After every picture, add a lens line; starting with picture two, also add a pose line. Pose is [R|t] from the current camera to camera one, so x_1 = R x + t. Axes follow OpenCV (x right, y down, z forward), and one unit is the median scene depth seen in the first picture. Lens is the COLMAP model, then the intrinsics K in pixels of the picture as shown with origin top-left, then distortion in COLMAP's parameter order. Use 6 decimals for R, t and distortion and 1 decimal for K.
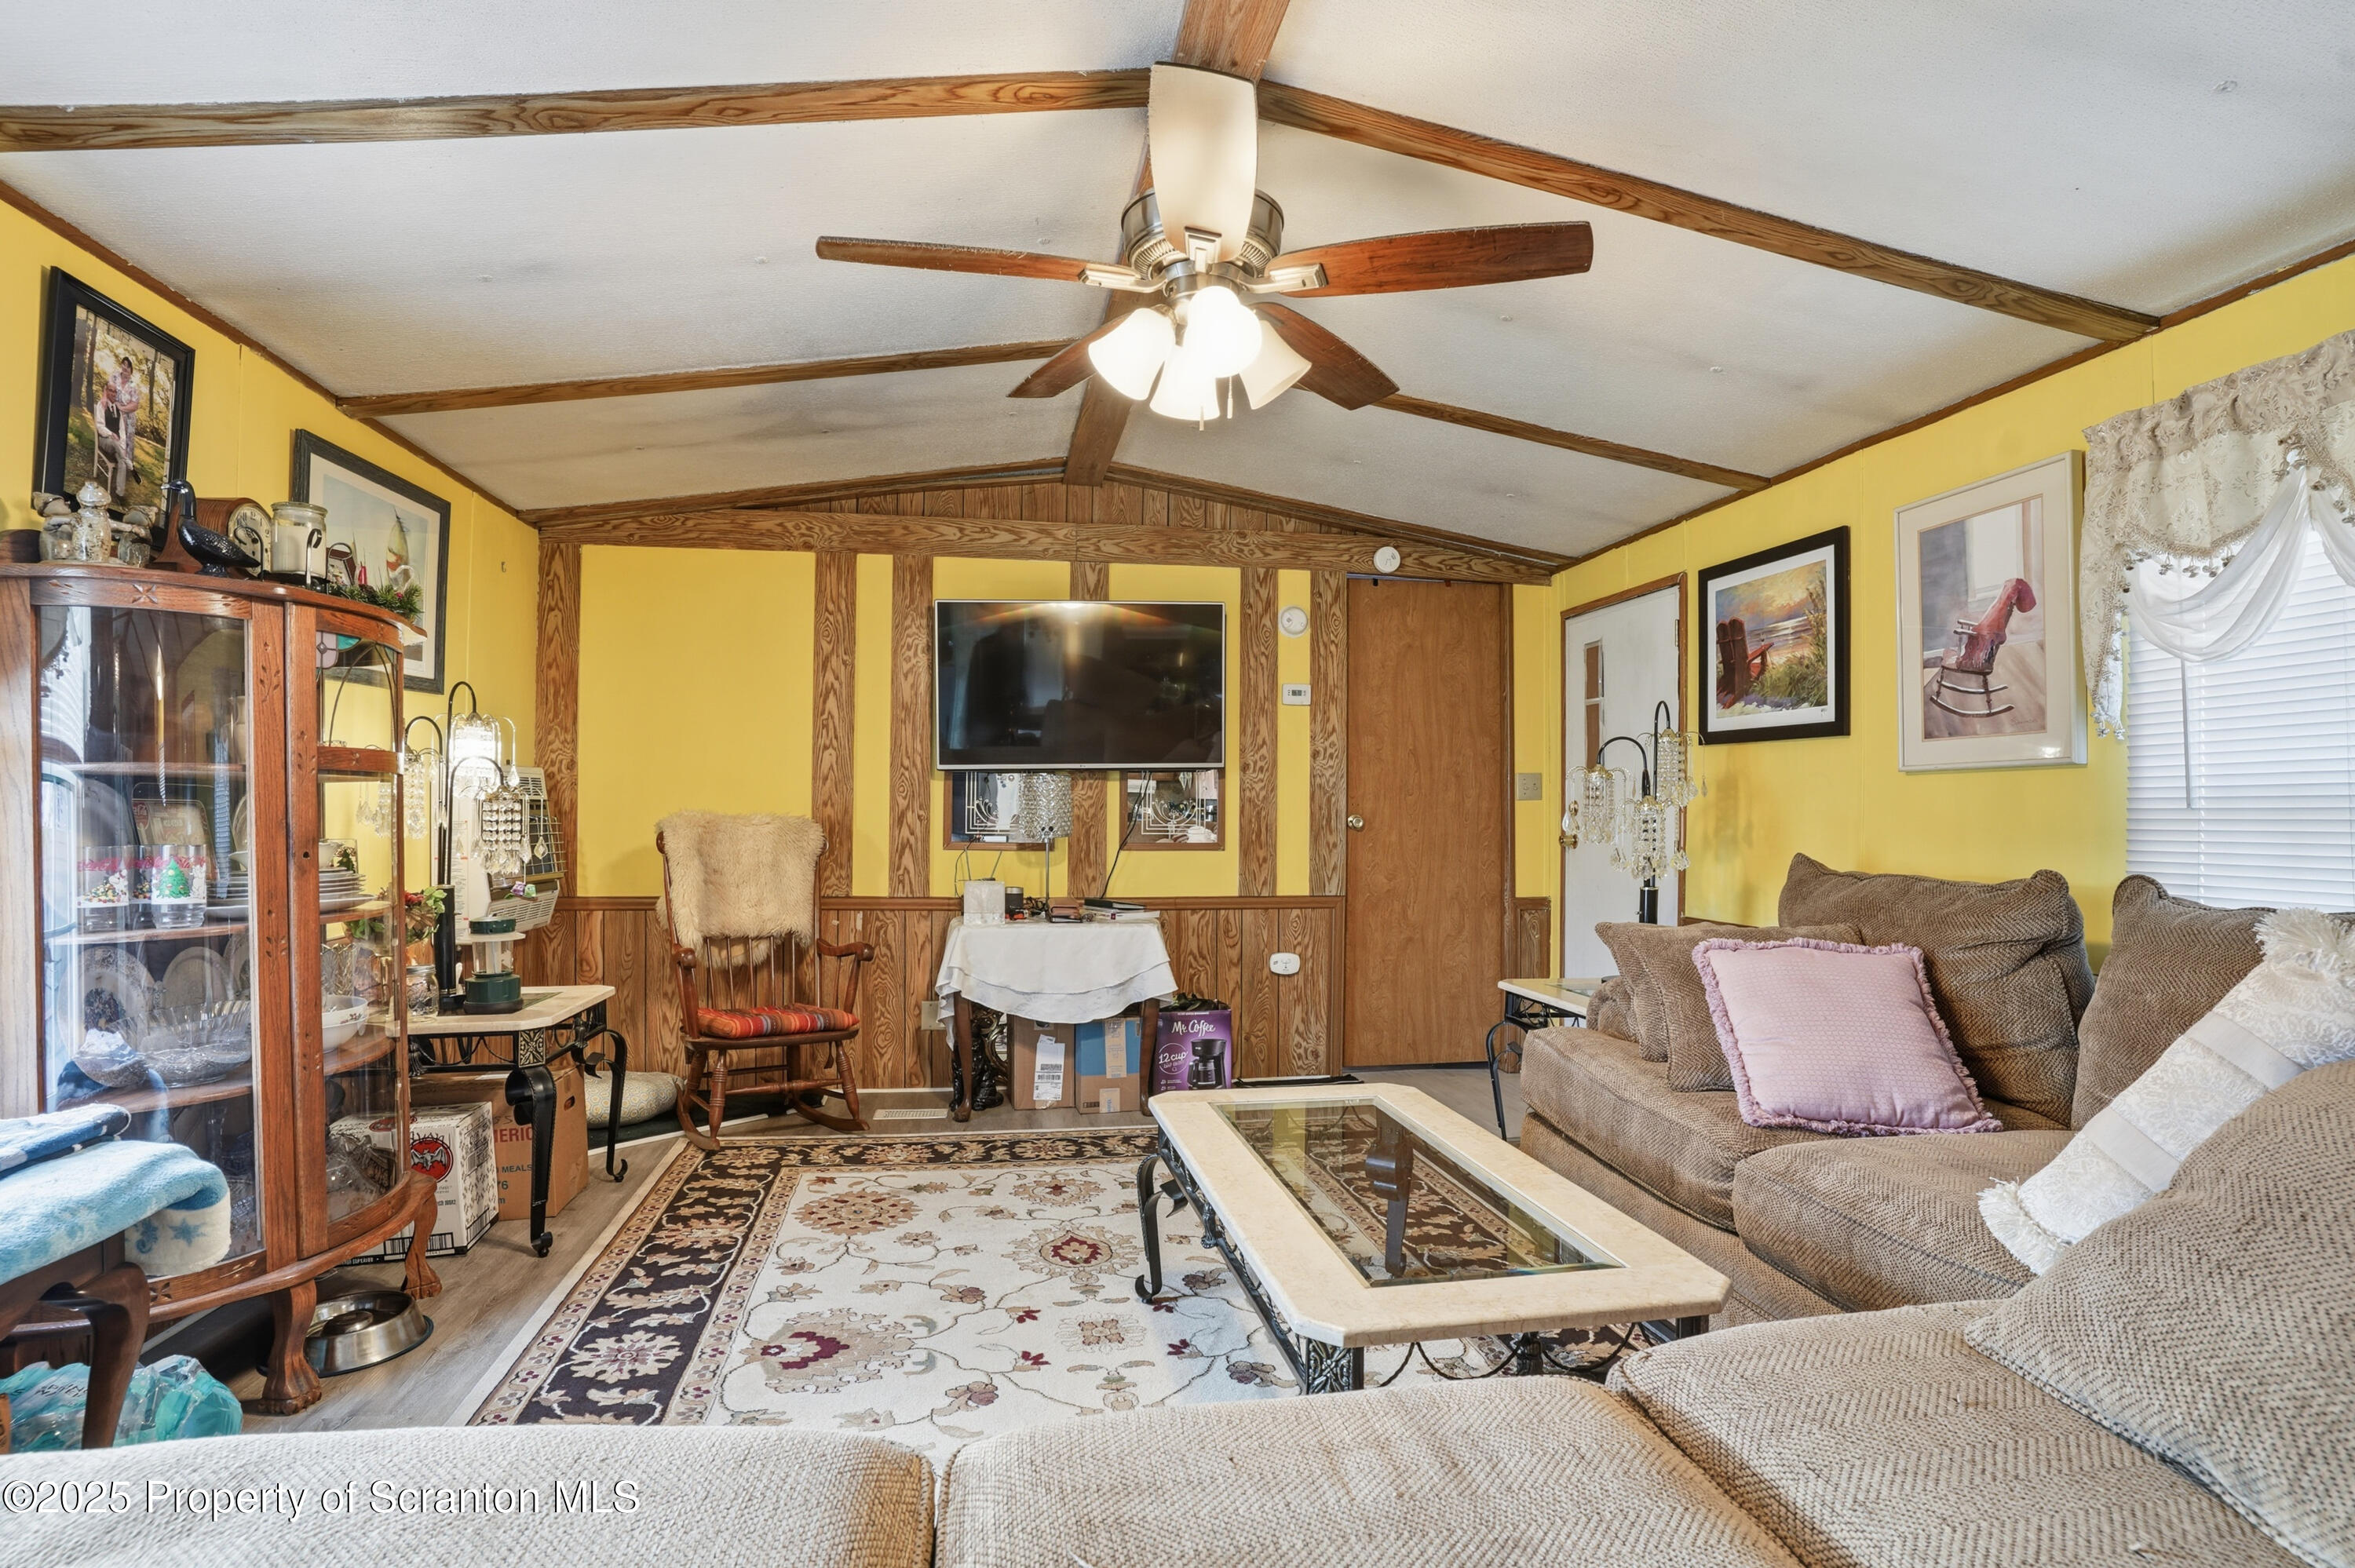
lens RADIAL K [[1179.7, 0, 1176.1], [0, 1179.7, 792.2], [0, 0, 1]] dist [-0.079160, 0.039456]
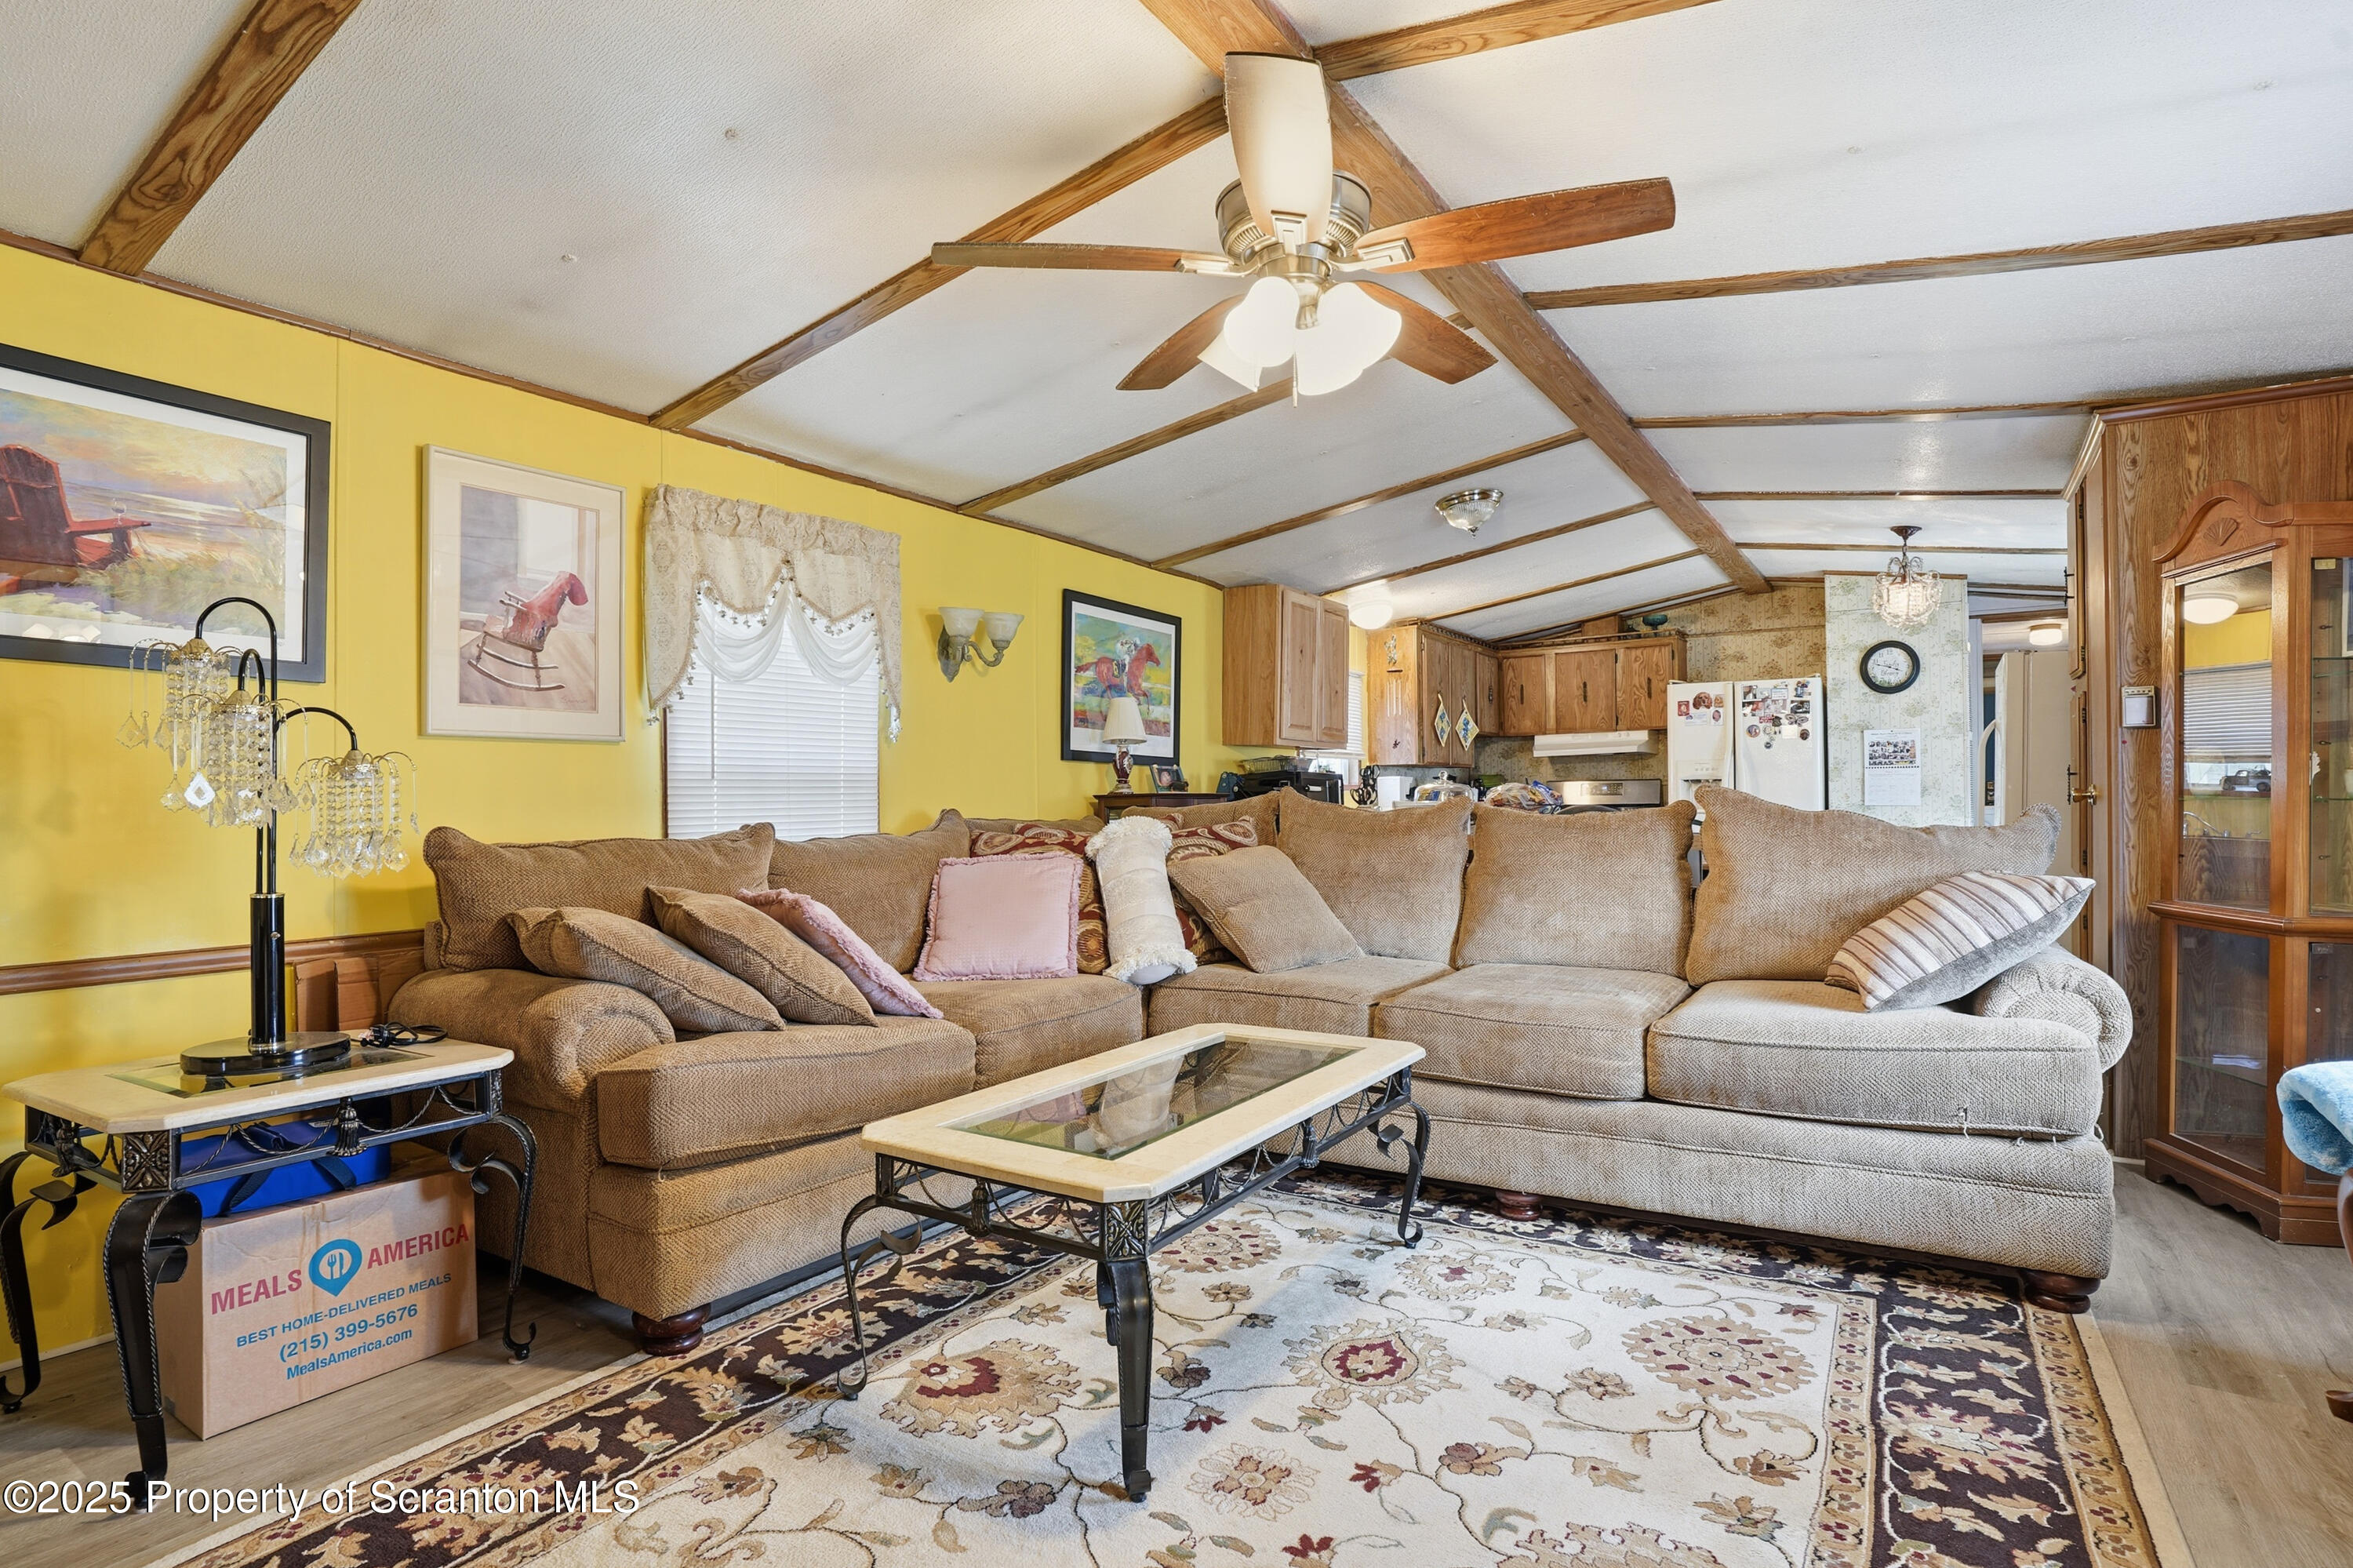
lens RADIAL K [[1178.9, 0, 1175.1], [0, 1178.9, 792.2], [0, 0, 1]] dist [-0.079160, 0.039456]
pose [[-0.728309, 0.003045, 0.685242, -0.329946], [-0.008681, 0.999869, -0.013670, 0.027189], [-0.685194, -0.015905, -0.728187, 0.982498]]
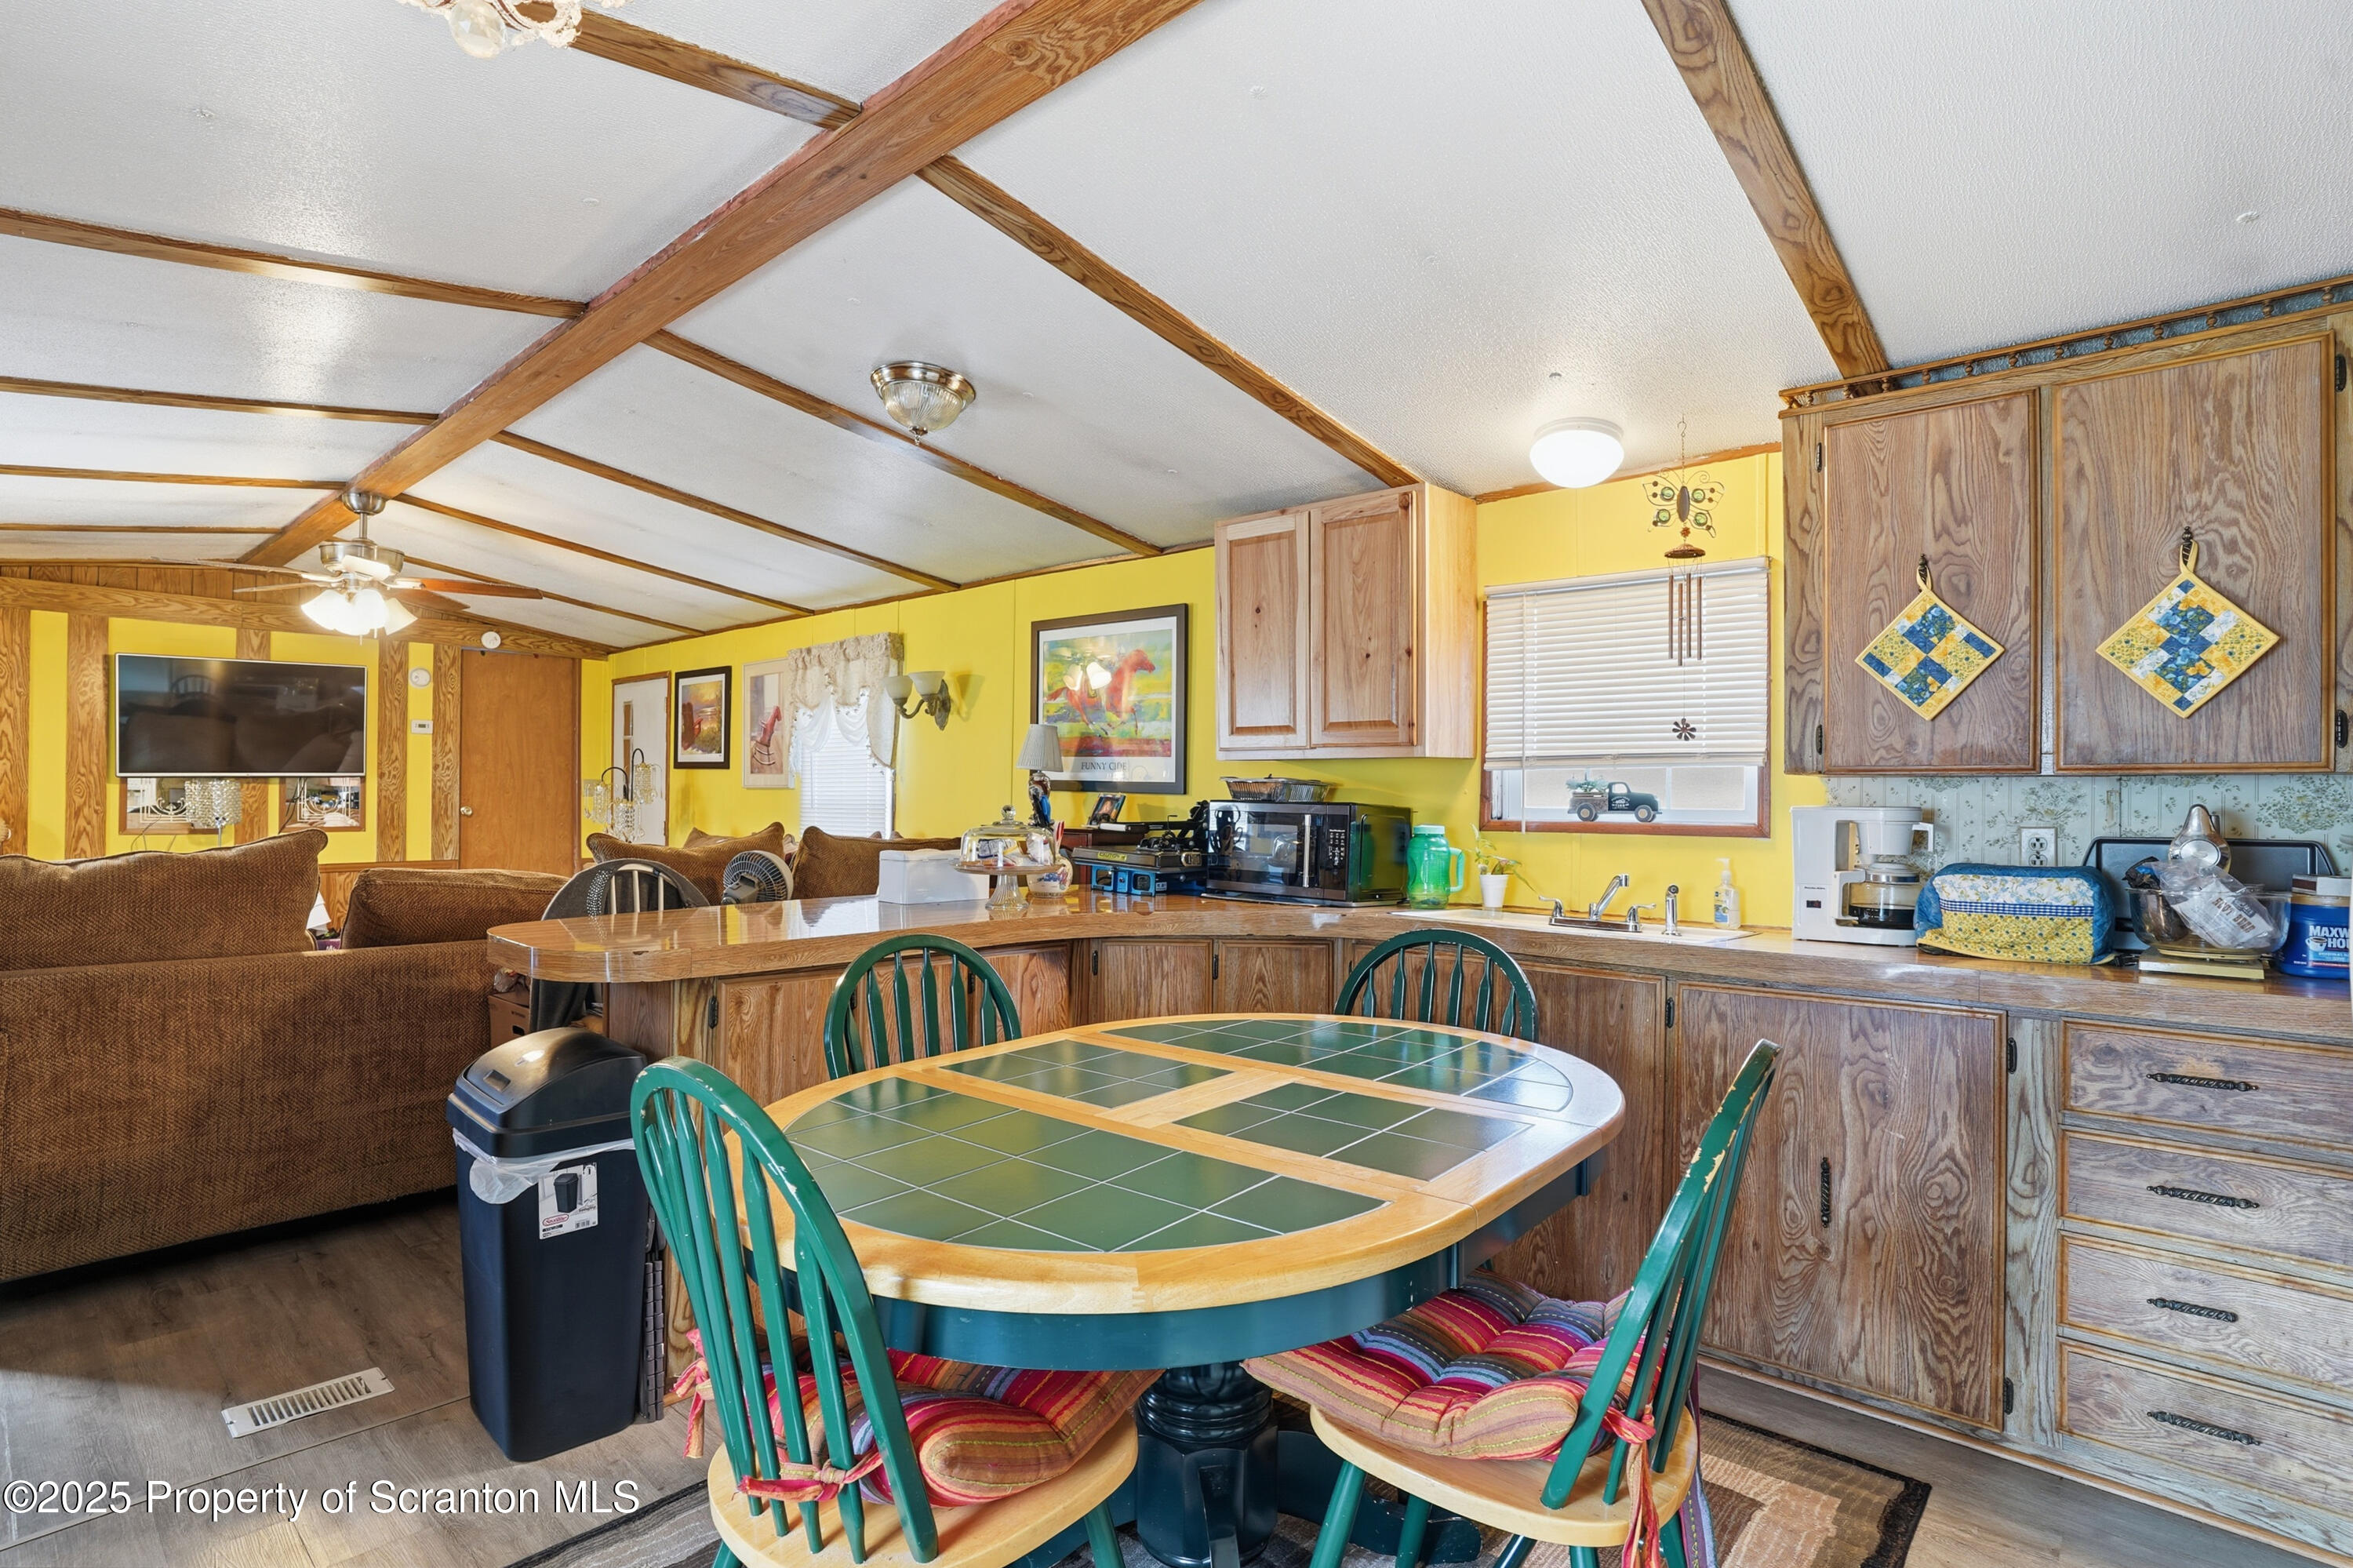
lens RADIAL K [[1161.2, 0, 1176.5], [0, 1161.2, 784.0], [0, 0, 1]] dist [-0.079677, 0.036268]
pose [[0.781737, 0.003898, 0.623596, -0.052944], [-0.011342, 0.999904, 0.007967, -0.040445], [-0.623505, -0.013300, 0.781706, -0.906065]]
